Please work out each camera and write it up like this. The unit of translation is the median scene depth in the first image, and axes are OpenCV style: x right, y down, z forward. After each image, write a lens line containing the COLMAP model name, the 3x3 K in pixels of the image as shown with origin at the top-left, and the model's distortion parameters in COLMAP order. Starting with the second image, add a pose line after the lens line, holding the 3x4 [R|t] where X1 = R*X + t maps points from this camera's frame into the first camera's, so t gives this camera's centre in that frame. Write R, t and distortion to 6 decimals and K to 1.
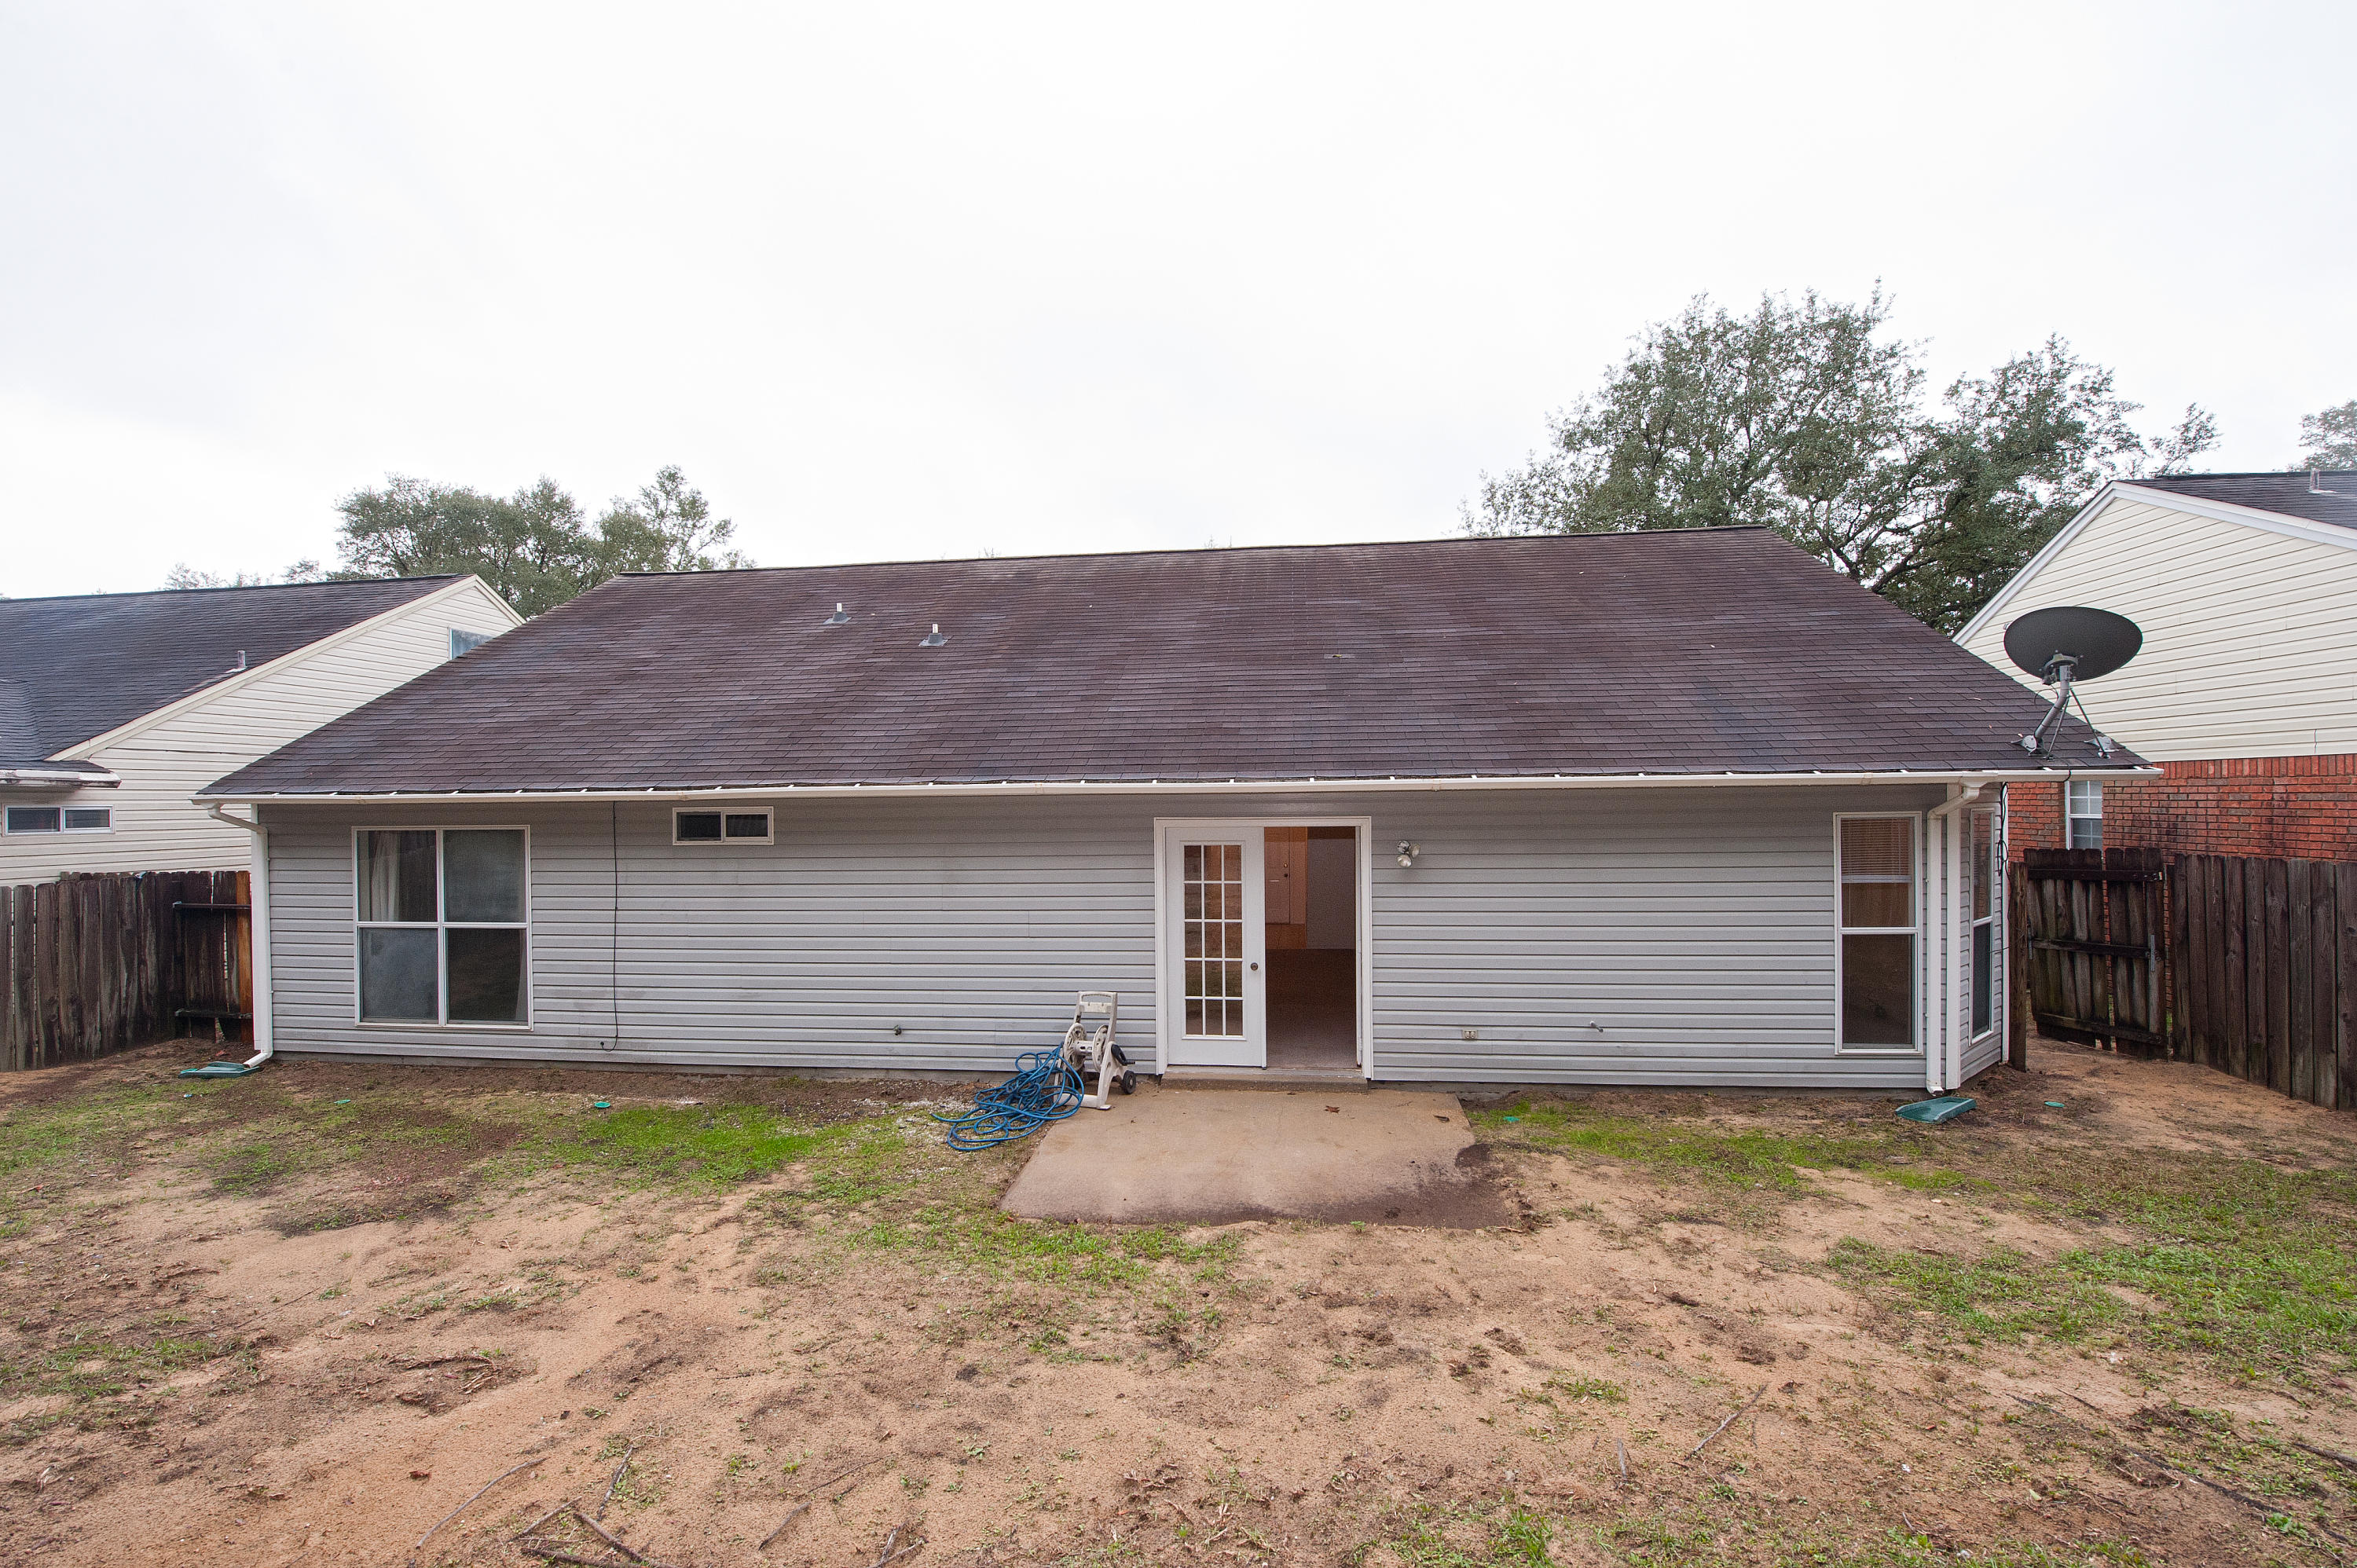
lens RADIAL K [[948.9, 0, 1176.5], [0, 948.9, 793.4], [0, 0, 1]] dist [-0.000378, 0.000035]
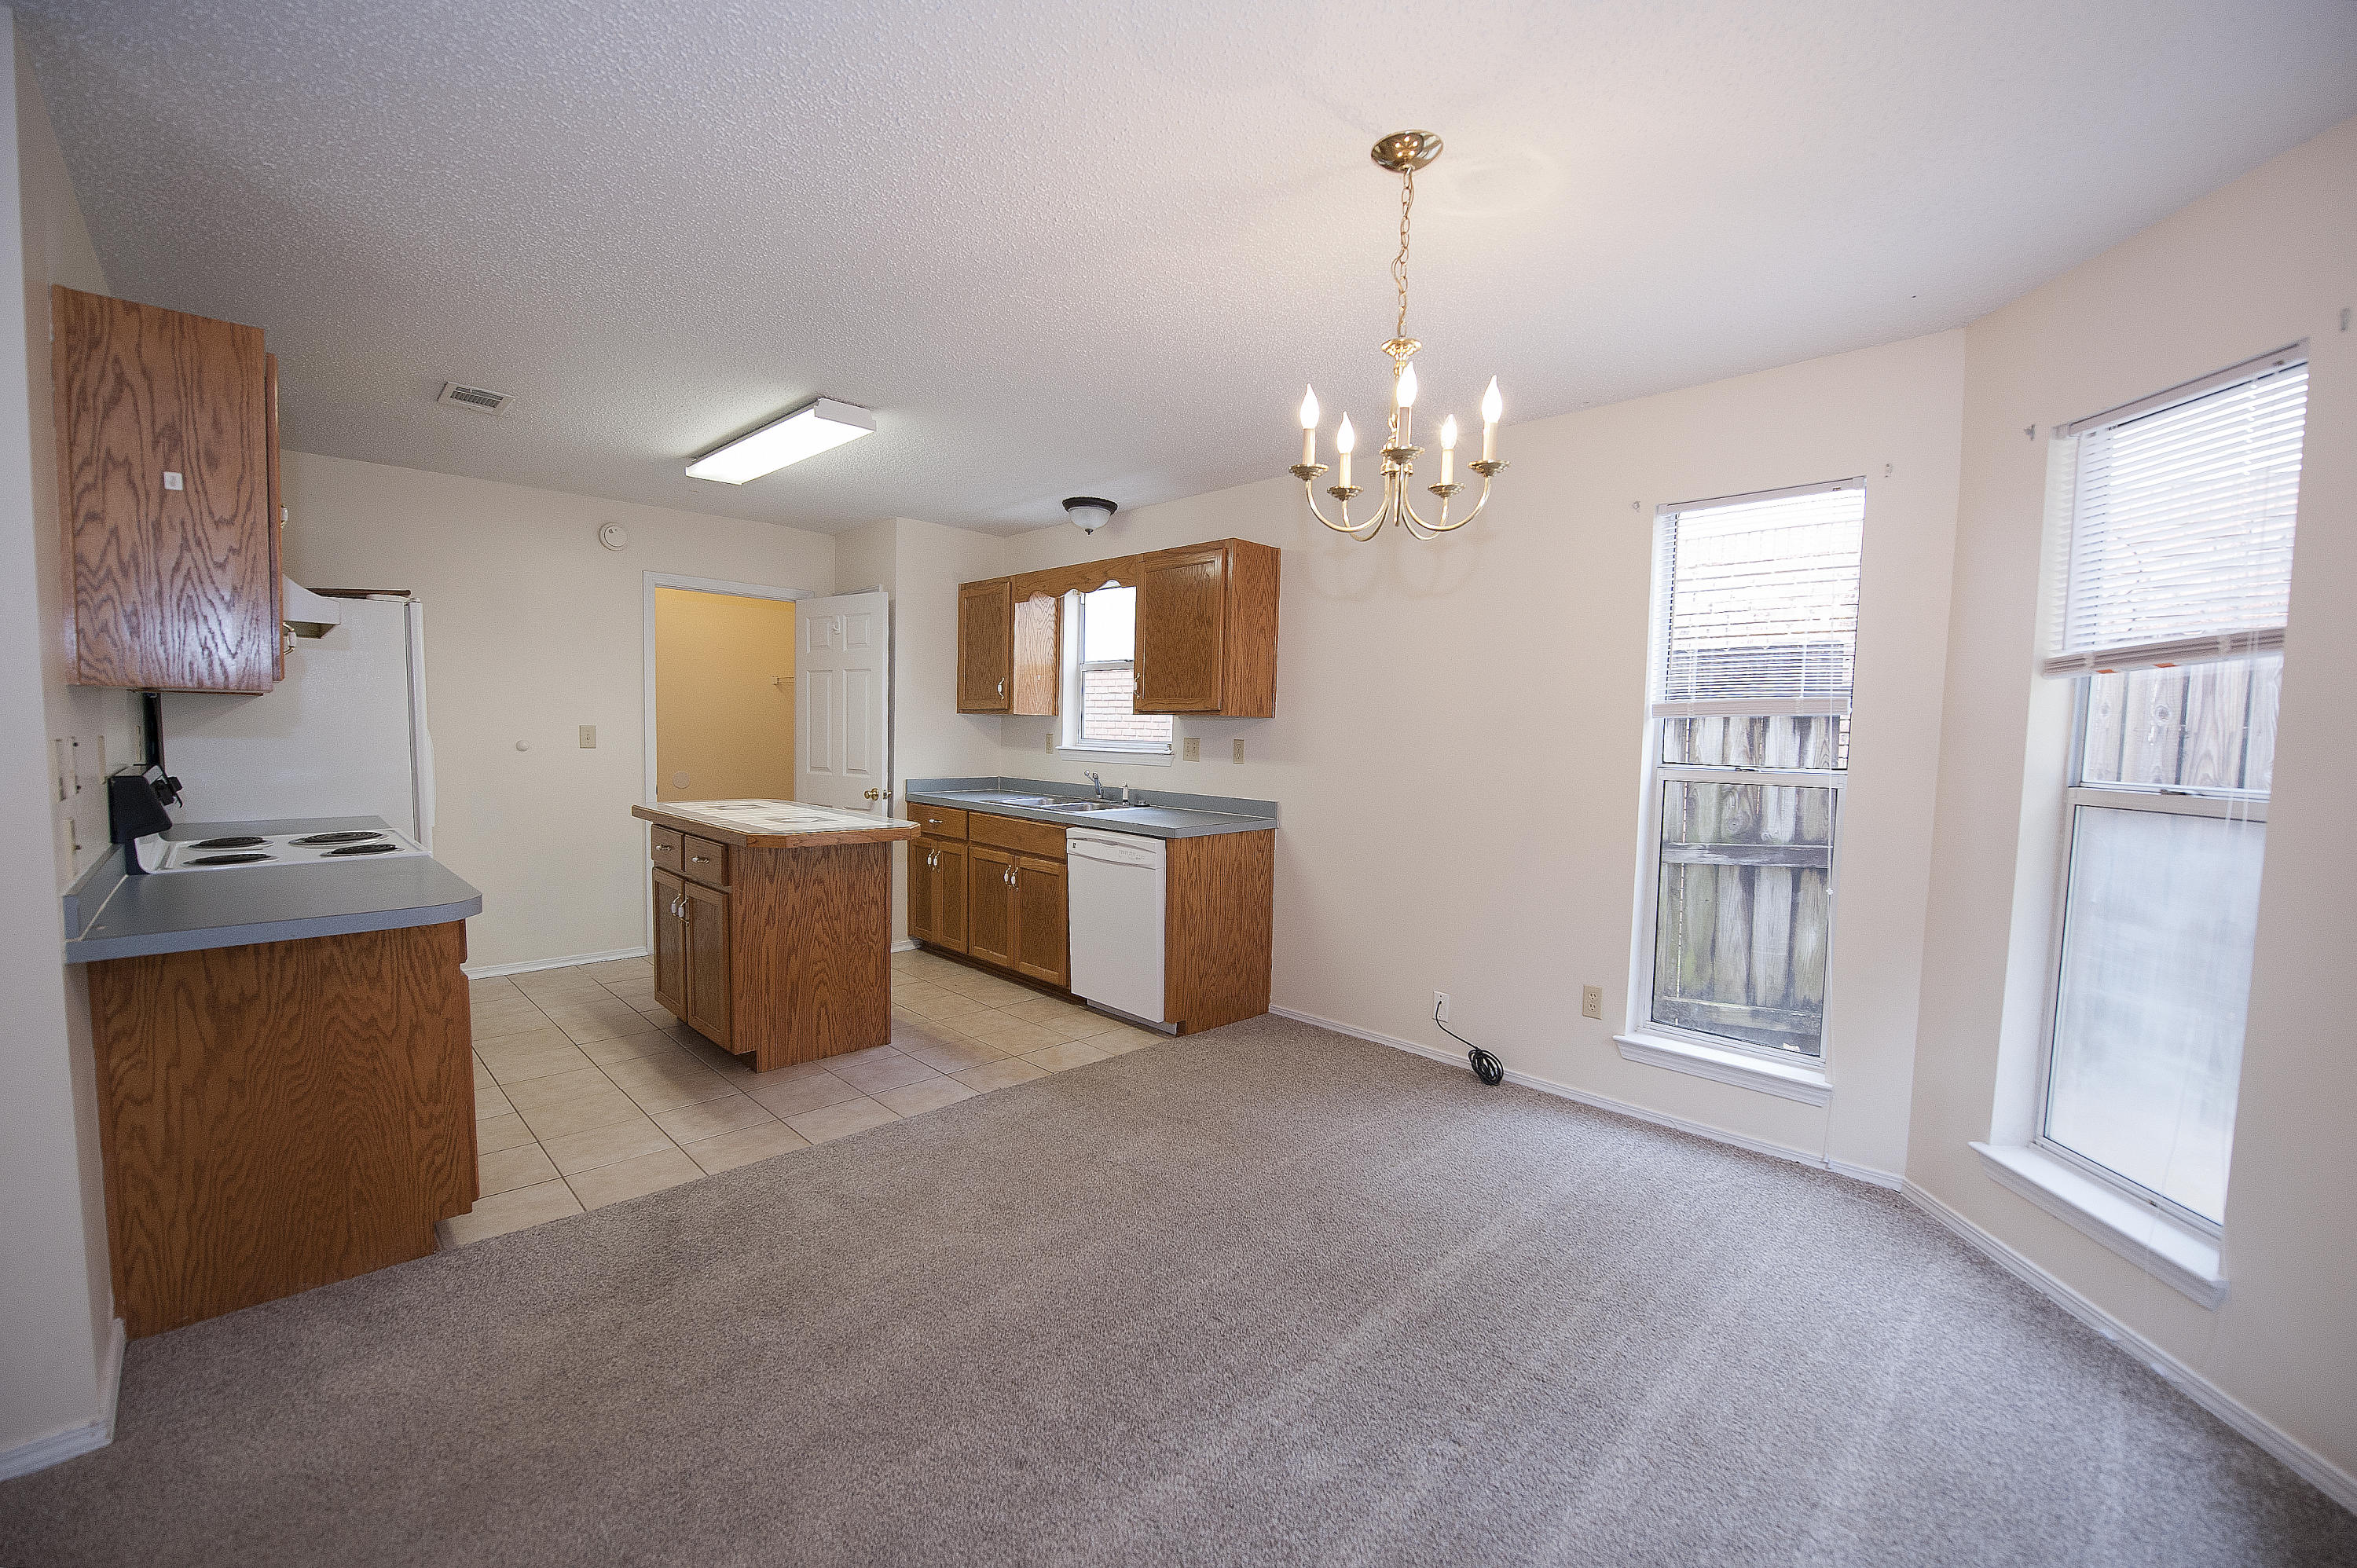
lens RADIAL K [[948.9, 0, 1179.7], [0, 948.9, 787.0], [0, 0, 1]] dist [-0.000378, 0.000035]
pose [[0.631323, -0.034655, 0.774746, 0.396198], [-0.024345, 0.997623, 0.064462, 0.102950], [-0.775138, -0.059558, 0.628978, 0.919320]]
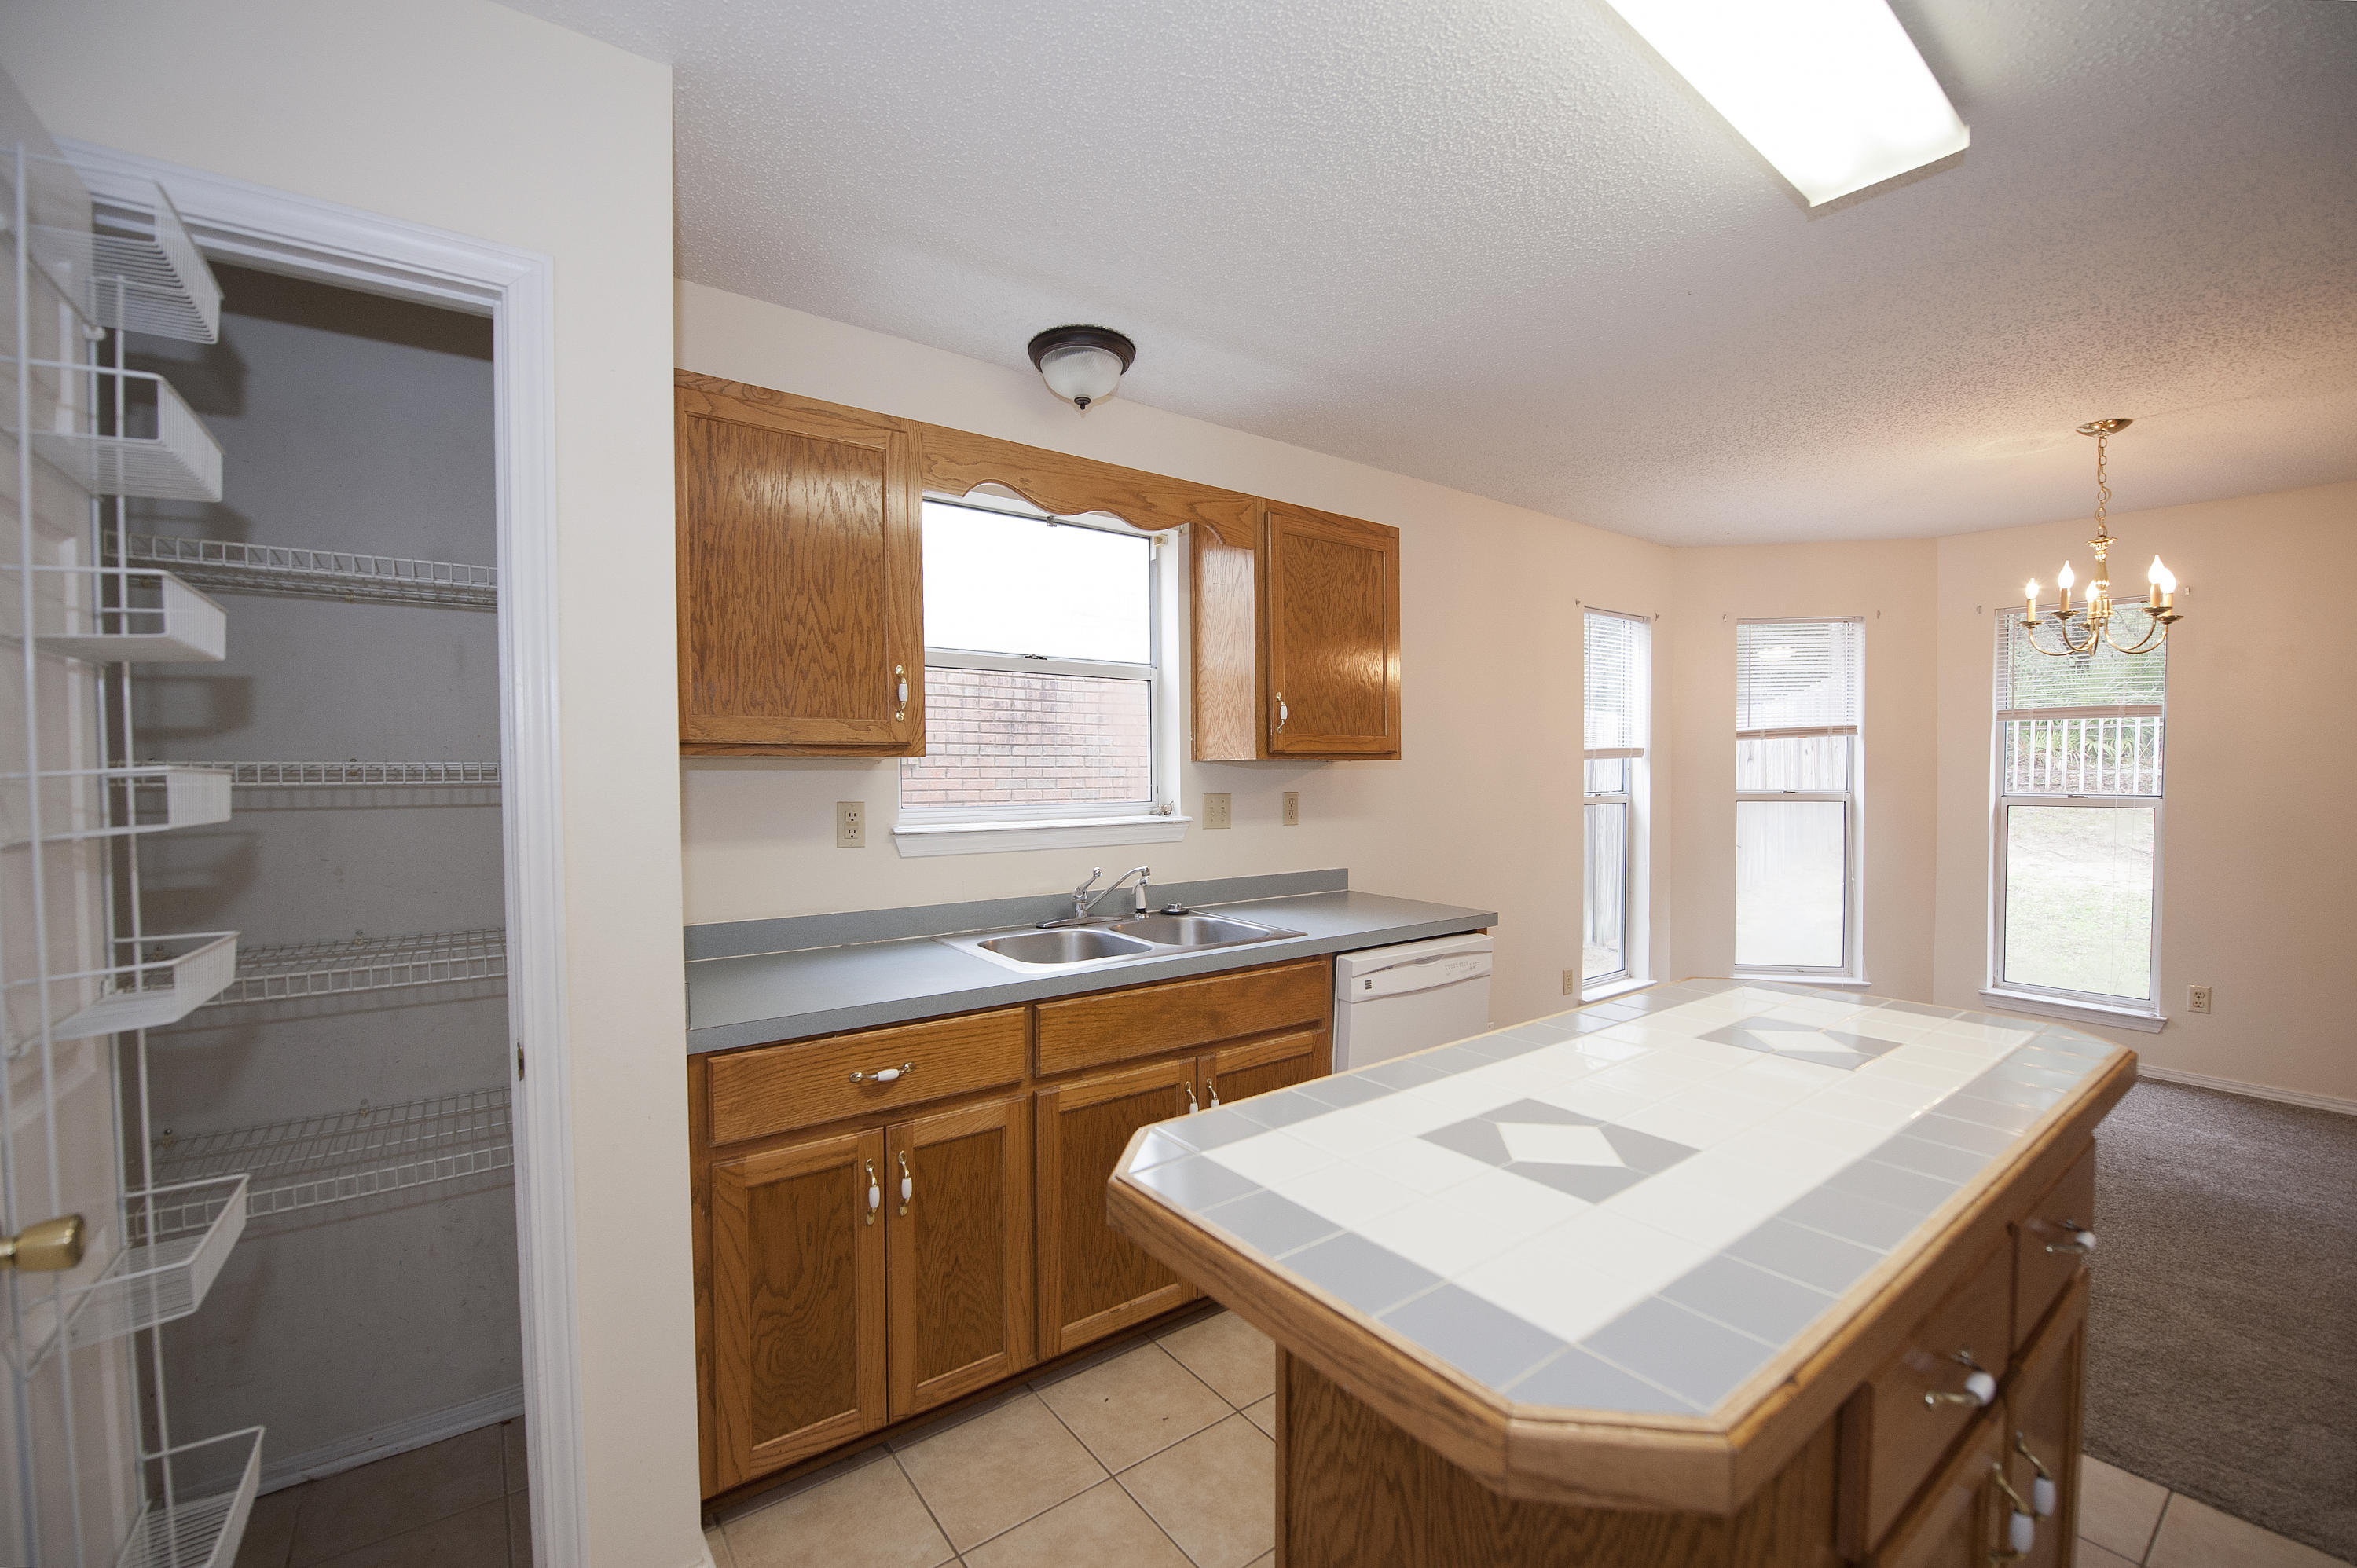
lens RADIAL K [[948.9, 0, 1180.4], [0, 948.9, 793.5], [0, 0, 1]] dist [-0.000378, 0.000035]
pose [[-0.672150, -0.014506, 0.740273, 0.662391], [0.001648, 0.999776, 0.021088, 0.101692], [-0.740413, 0.015394, -0.671976, 1.828121]]
